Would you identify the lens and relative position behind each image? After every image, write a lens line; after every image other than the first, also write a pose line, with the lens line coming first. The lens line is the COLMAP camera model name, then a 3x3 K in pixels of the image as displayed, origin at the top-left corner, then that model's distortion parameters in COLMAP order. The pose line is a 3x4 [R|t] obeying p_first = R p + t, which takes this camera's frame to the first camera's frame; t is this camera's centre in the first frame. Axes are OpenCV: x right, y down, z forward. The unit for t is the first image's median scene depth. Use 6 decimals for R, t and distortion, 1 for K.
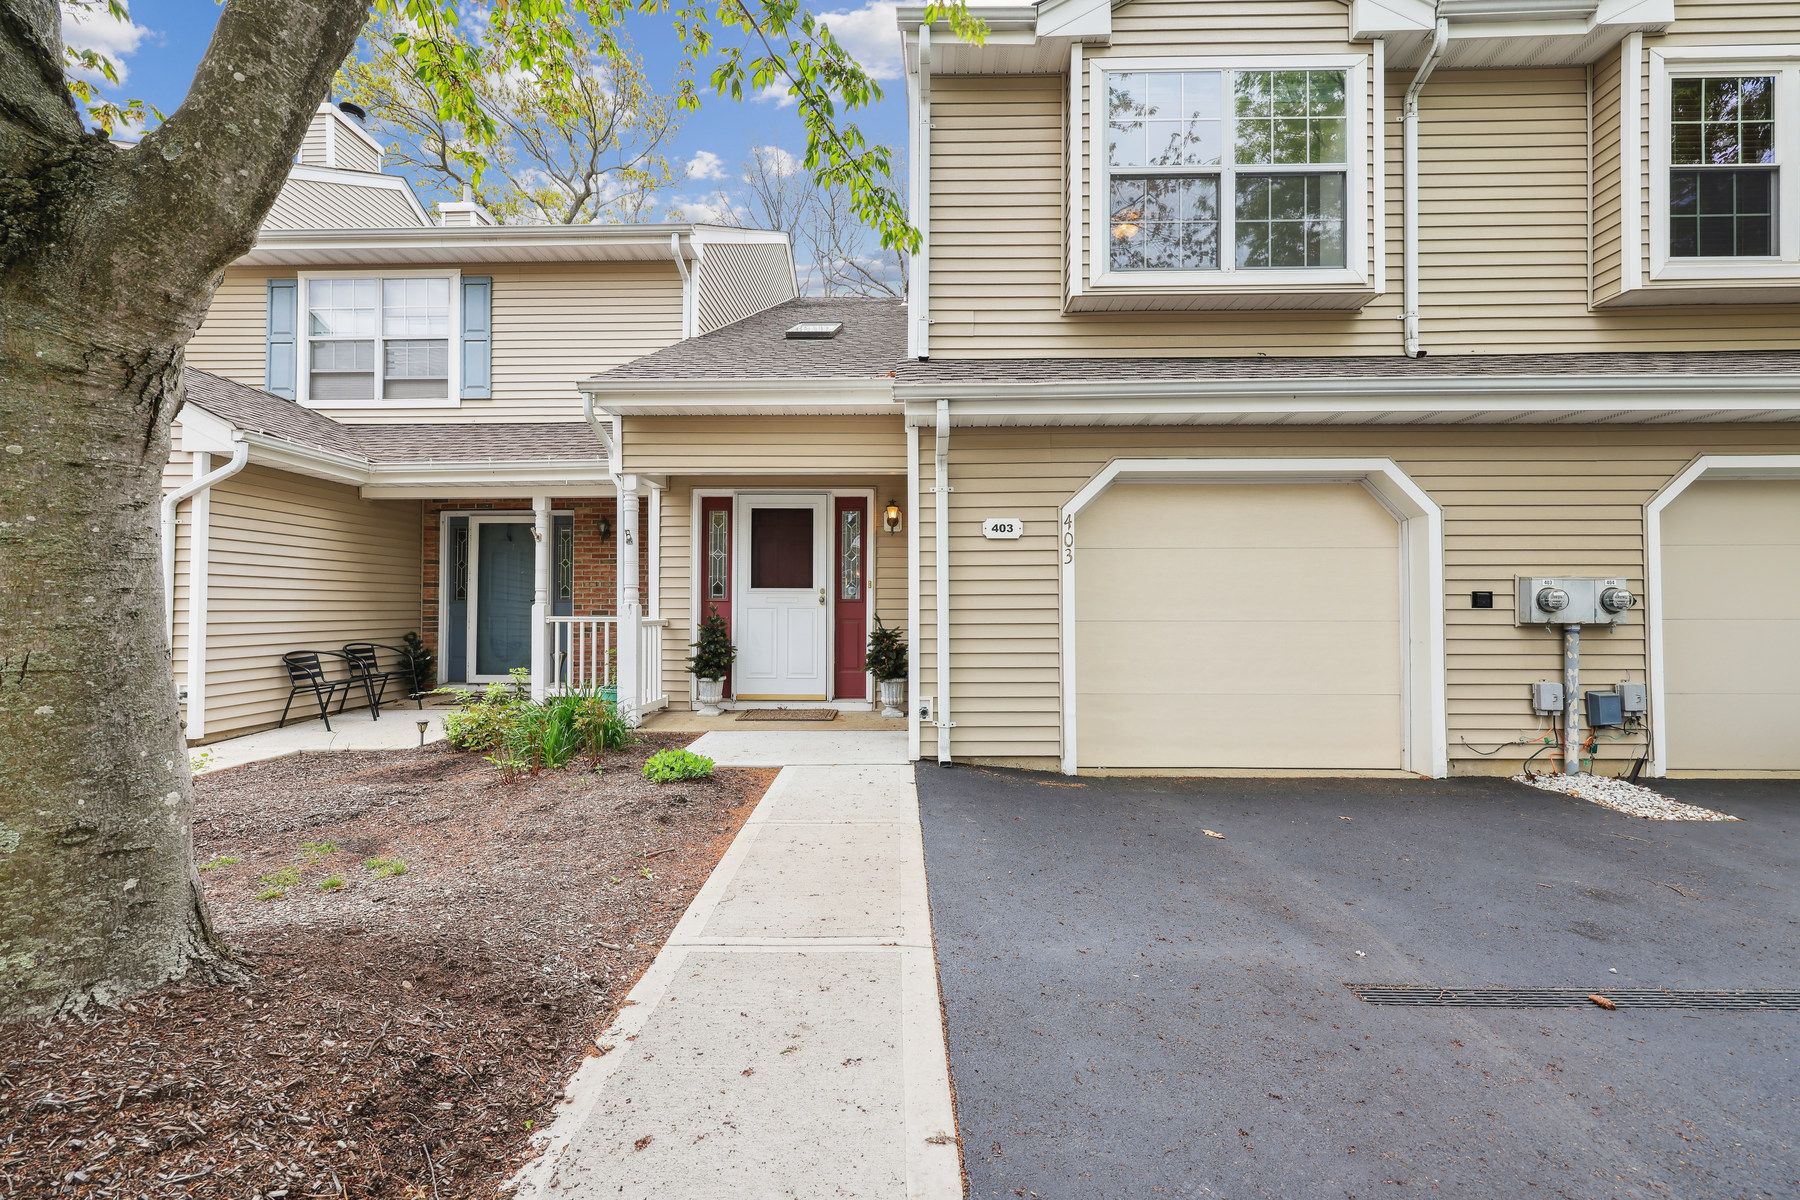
lens RADIAL K [[727.0, 0, 888.0], [0, 727.0, 602.1], [0, 0, 1]] dist [0.000724, 0.000318]
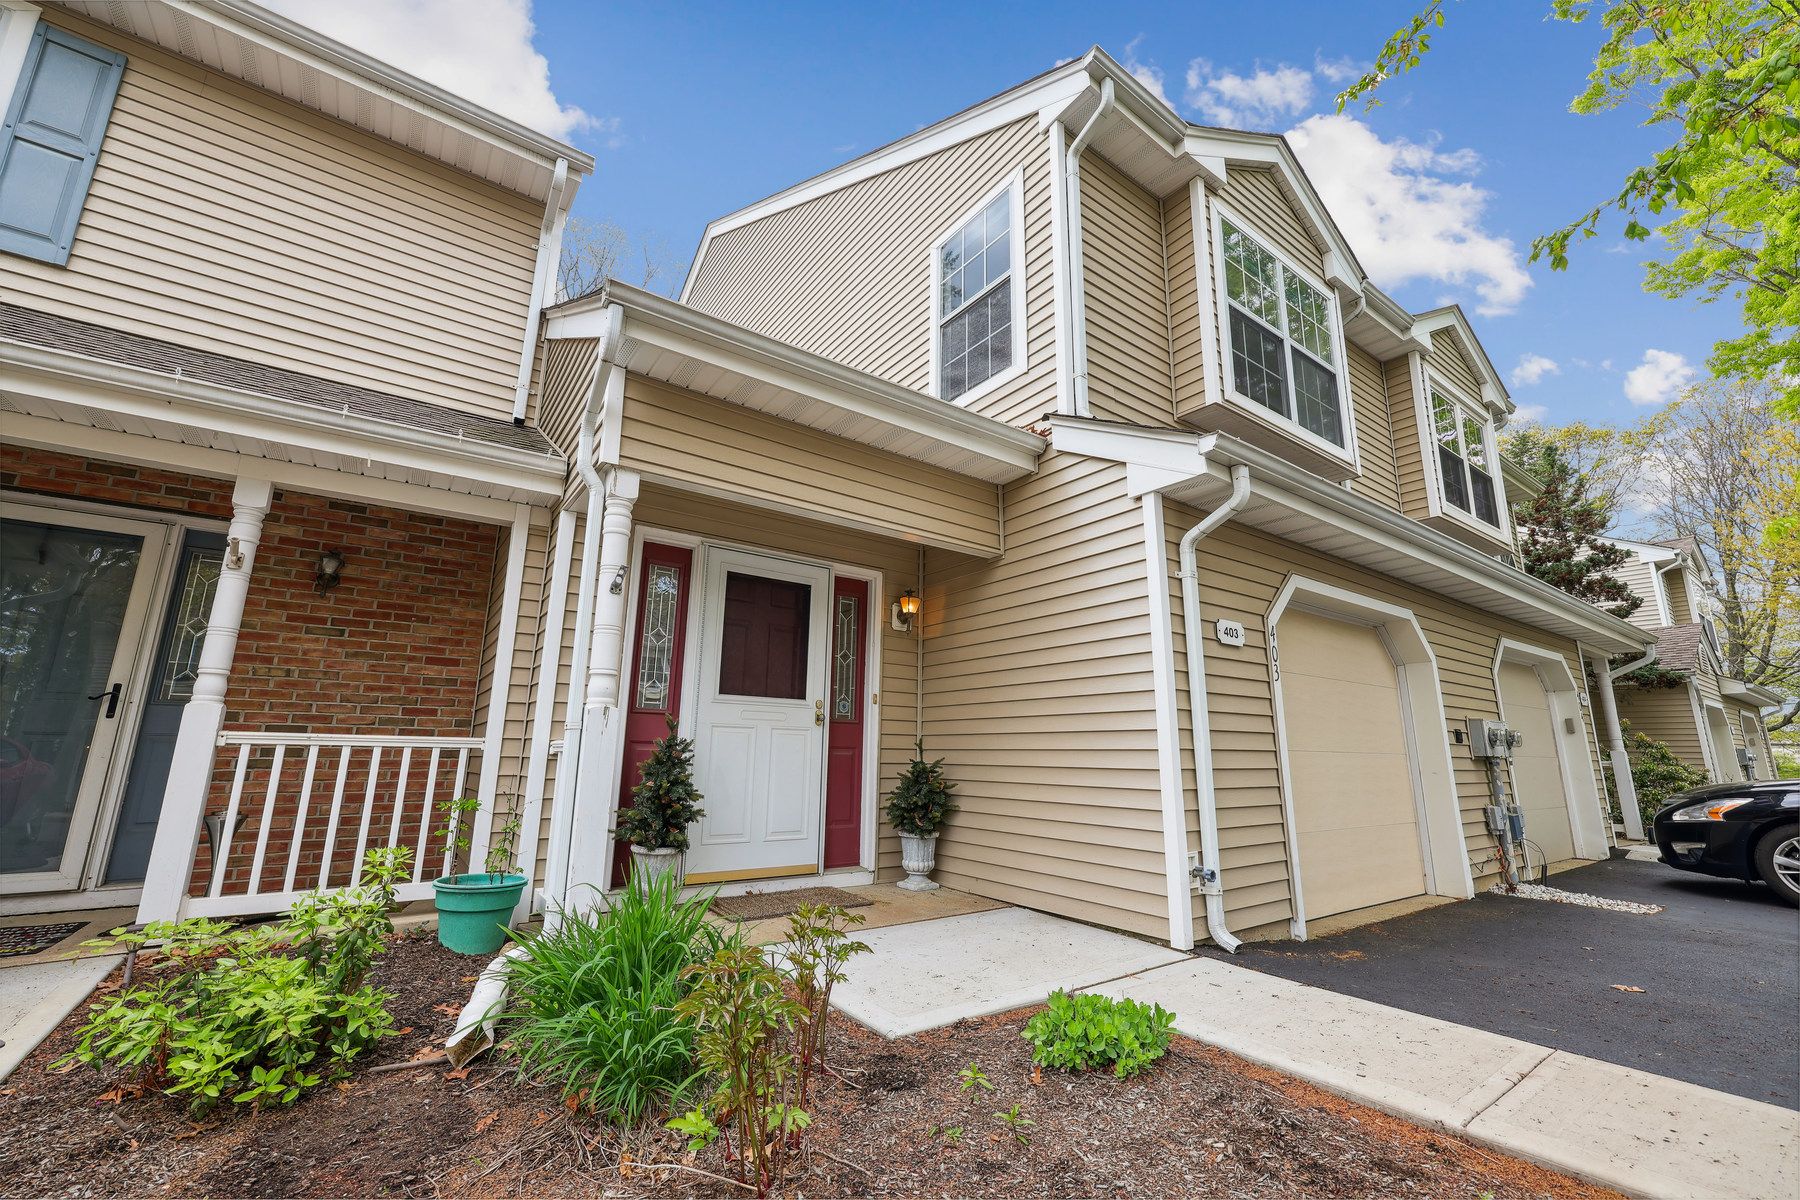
lens RADIAL K [[727.0, 0, 903.0], [0, 727.0, 601.5], [0, 0, 1]] dist [0.000724, 0.000318]
pose [[0.794906, 0.138144, 0.590797, -0.444881], [-0.017499, 0.978550, -0.205267, 0.028300], [-0.606480, 0.152829, 0.780272, 0.403176]]
